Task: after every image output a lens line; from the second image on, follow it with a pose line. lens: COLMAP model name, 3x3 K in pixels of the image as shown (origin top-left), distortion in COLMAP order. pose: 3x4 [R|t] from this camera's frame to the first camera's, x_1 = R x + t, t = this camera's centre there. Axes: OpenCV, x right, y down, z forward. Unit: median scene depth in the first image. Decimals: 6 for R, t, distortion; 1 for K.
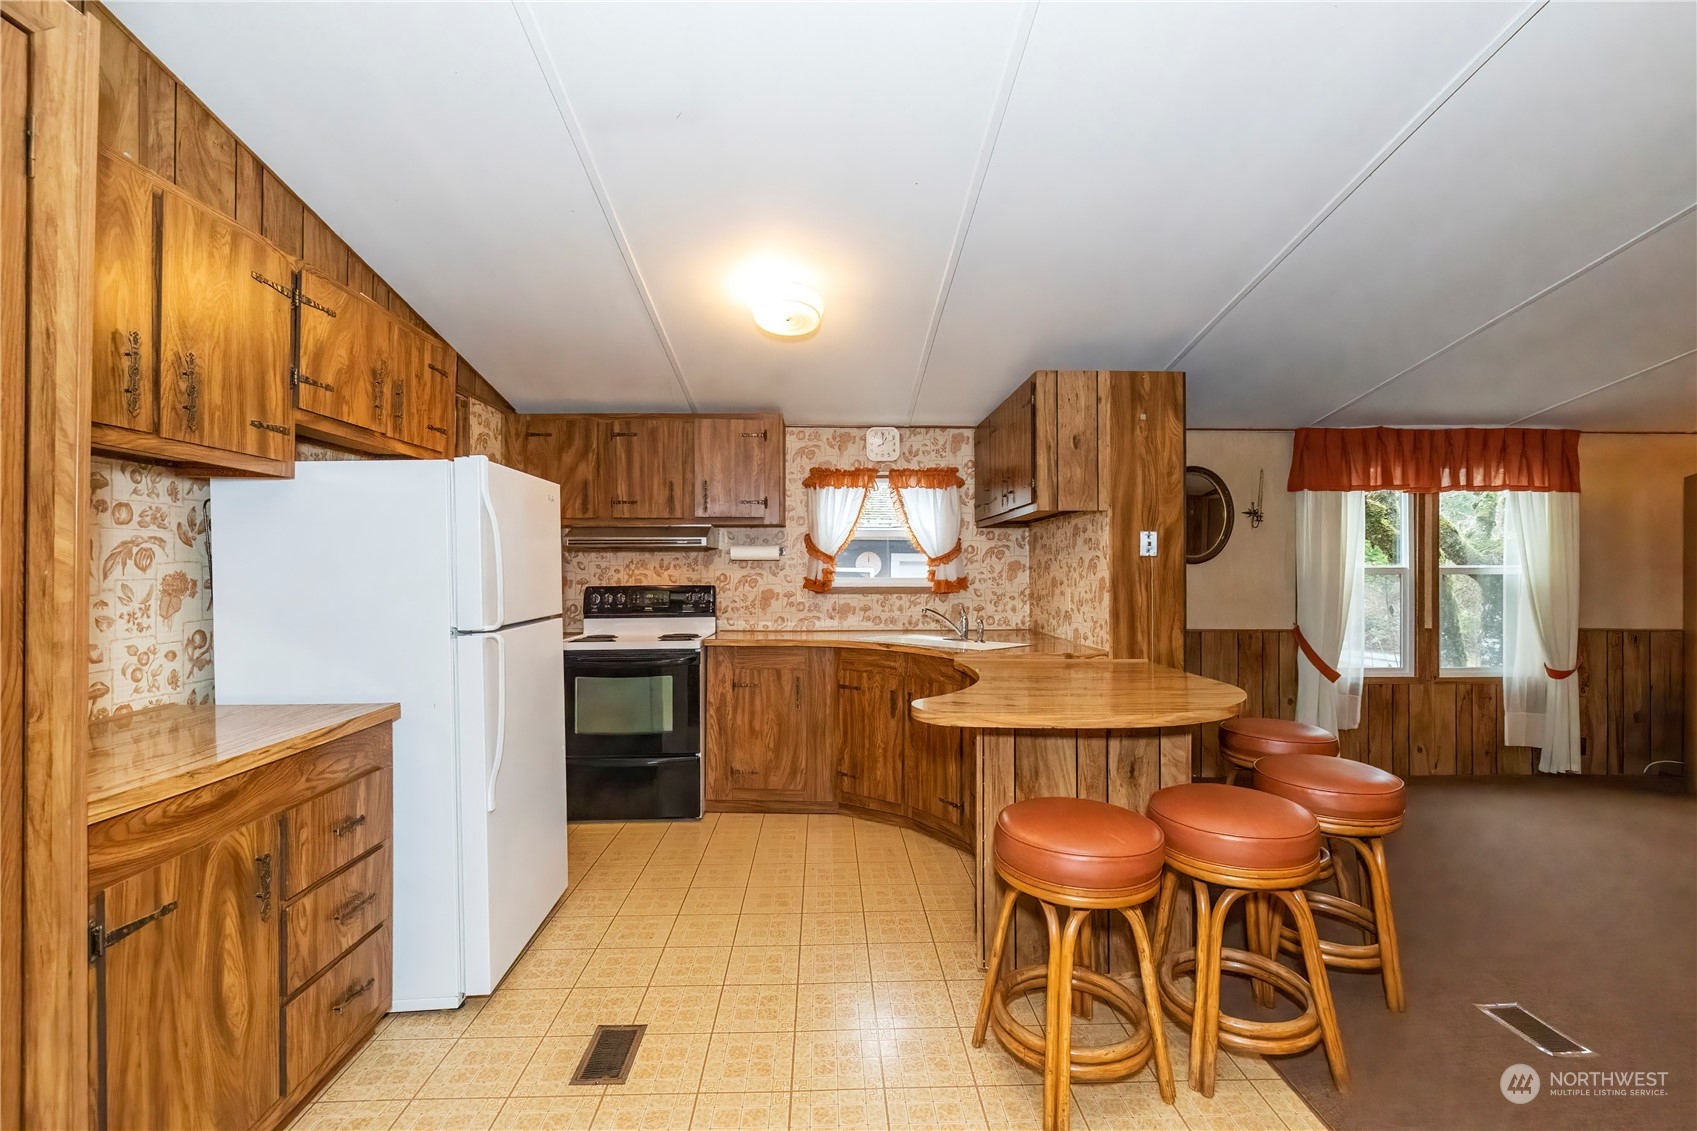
lens RADIAL K [[739.9, 0, 848.5], [0, 739.9, 565.5], [0, 0, 1]] dist [-0.001842, -0.000043]
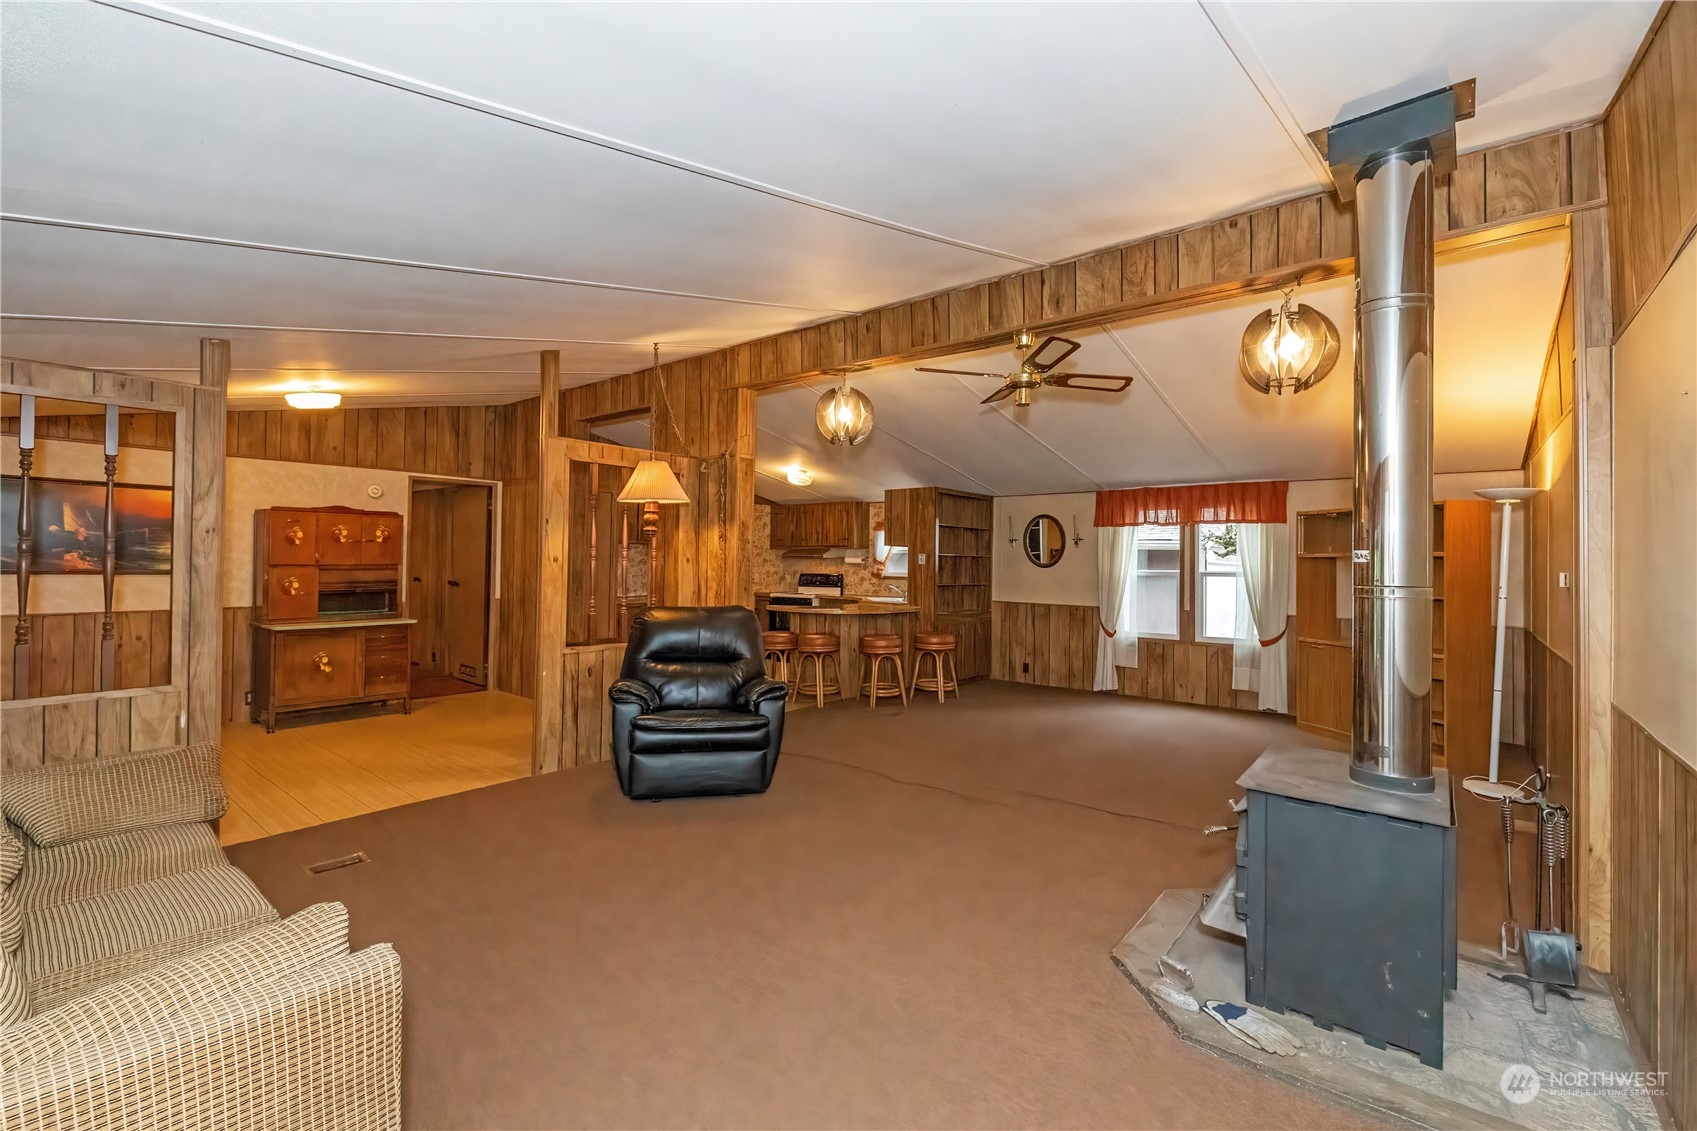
lens RADIAL K [[743.5, 0, 845.2], [0, 743.5, 543.1], [0, 0, 1]] dist [-0.001467, -0.000090]
pose [[0.749307, -0.009862, -0.662149, 3.042633], [-0.007205, 0.999709, -0.023042, -0.039754], [0.662184, 0.022037, 0.749017, -1.622466]]
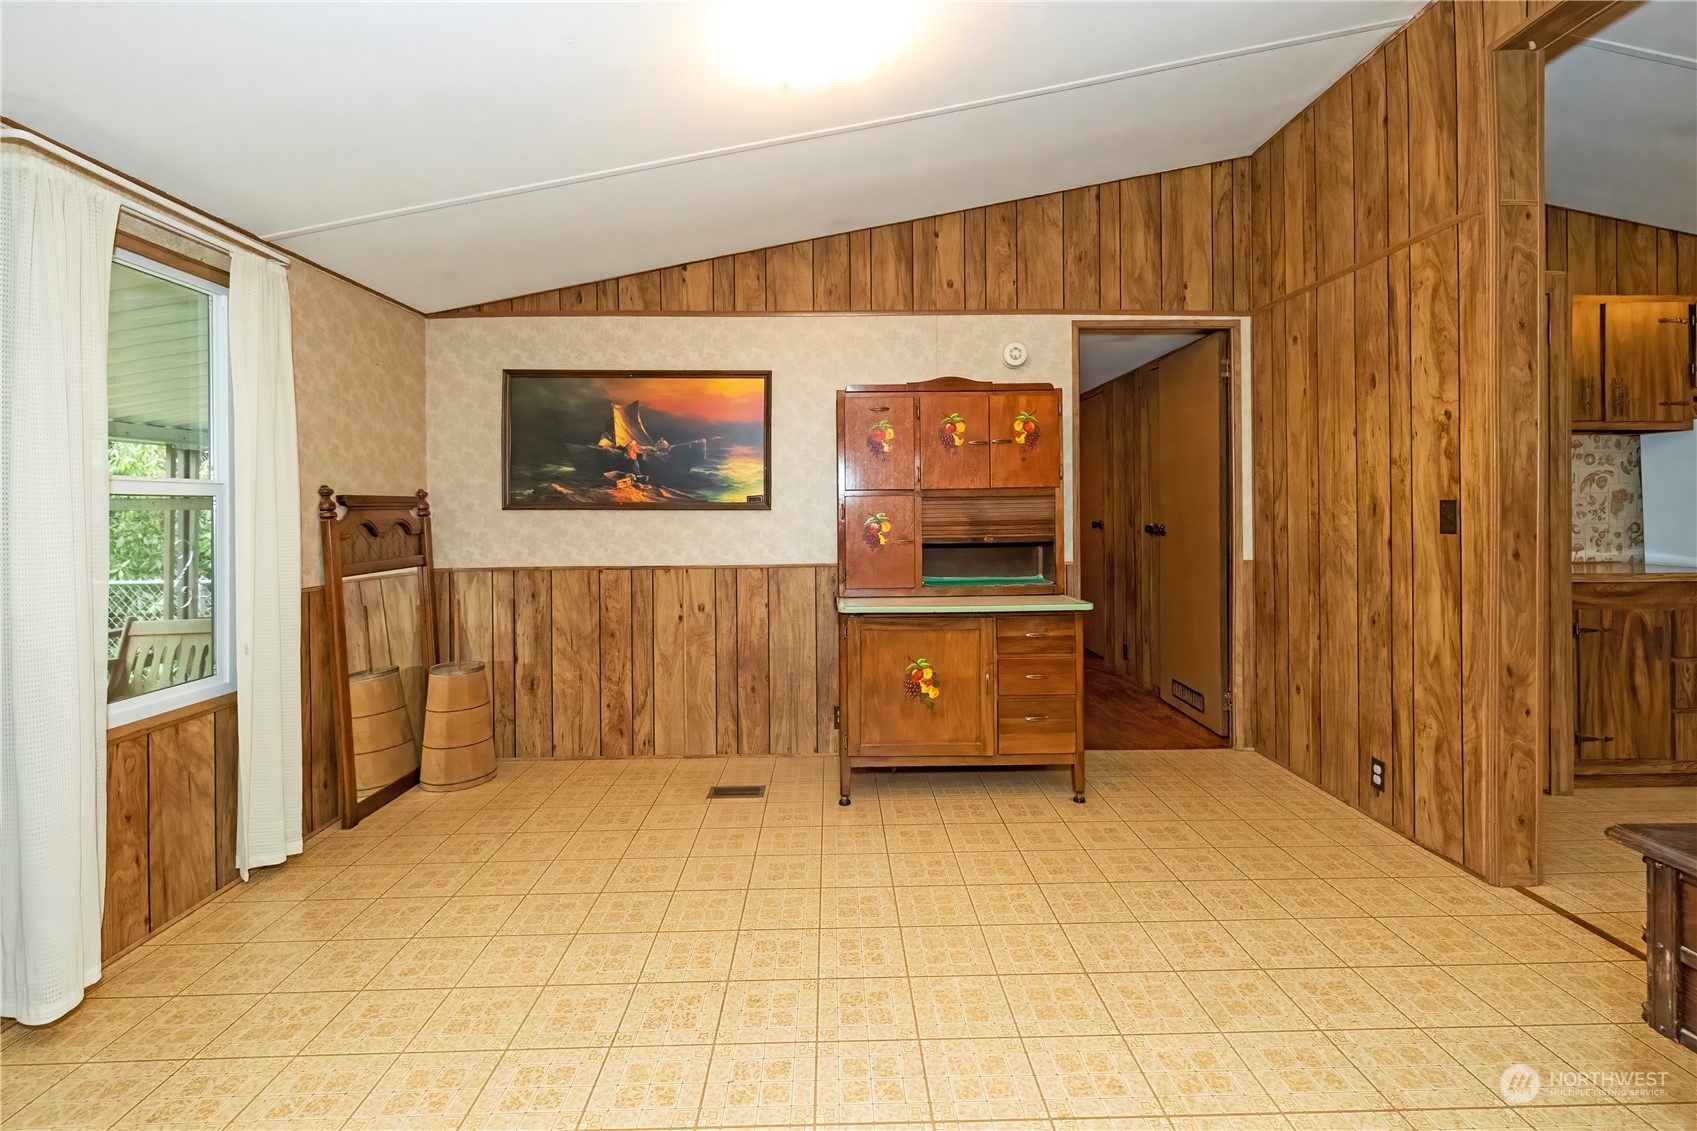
lens RADIAL K [[738.4, 0, 848.3], [0, 738.4, 514.2], [0, 0, 1]] dist [-0.003713, -0.000989]
pose [[-0.013313, -0.001128, -0.999911, 0.912193], [0.010186, 0.999947, -0.001263, 0.053122], [0.999859, -0.010202, -0.013301, -0.866179]]
